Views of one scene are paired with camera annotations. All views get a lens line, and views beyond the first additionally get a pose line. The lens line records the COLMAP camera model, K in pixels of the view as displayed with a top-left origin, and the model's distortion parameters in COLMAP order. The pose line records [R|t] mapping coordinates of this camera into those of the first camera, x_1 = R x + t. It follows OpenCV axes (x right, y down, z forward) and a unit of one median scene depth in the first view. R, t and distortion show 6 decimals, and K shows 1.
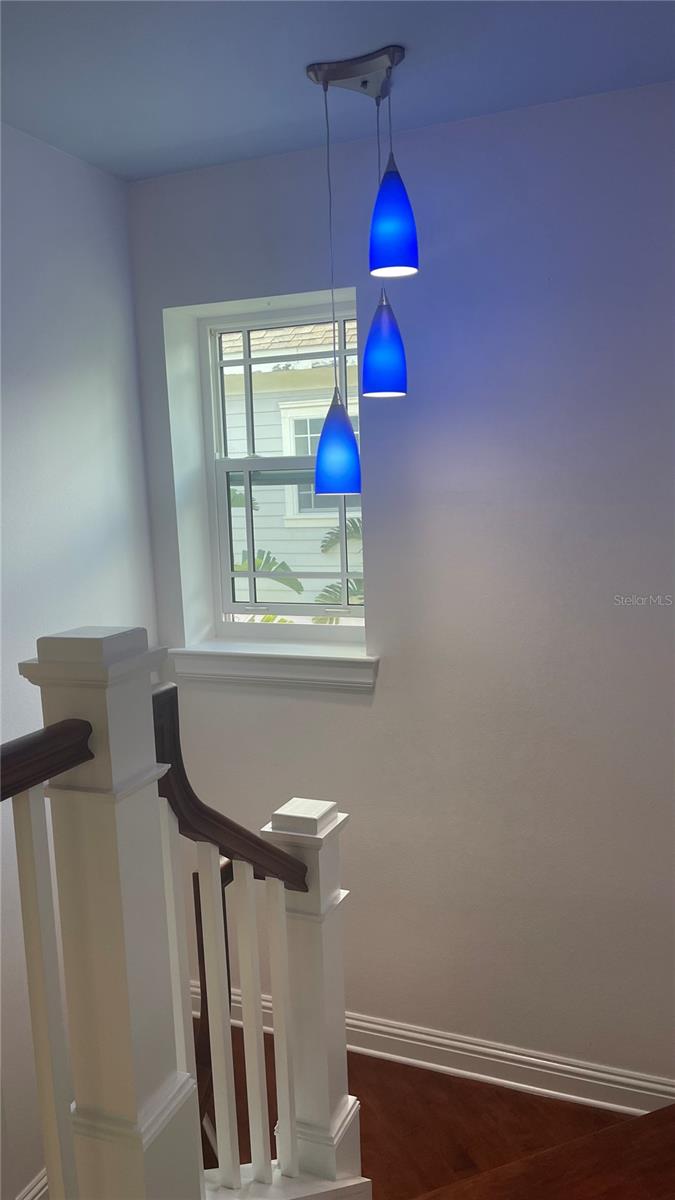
lens RADIAL K [[888.4, 0, 337.9], [0, 888.4, 603.3], [0, 0, 1]] dist [0.004910, 0.000660]
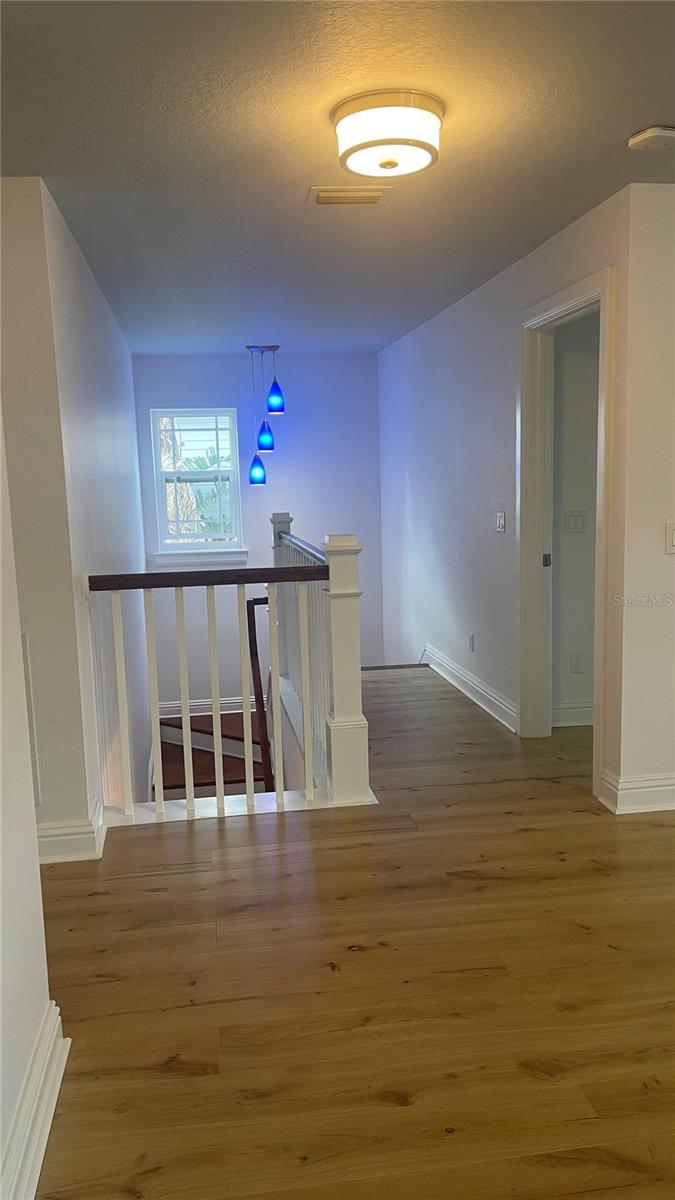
lens RADIAL K [[888.4, 0, 336.5], [0, 888.4, 599.7], [0, 0, 1]] dist [0.004910, 0.000660]
pose [[0.860110, -0.069810, 0.505310, -0.939515], [0.075209, 0.997120, 0.009739, 0.181399], [-0.504534, 0.029628, 0.862883, -1.213816]]
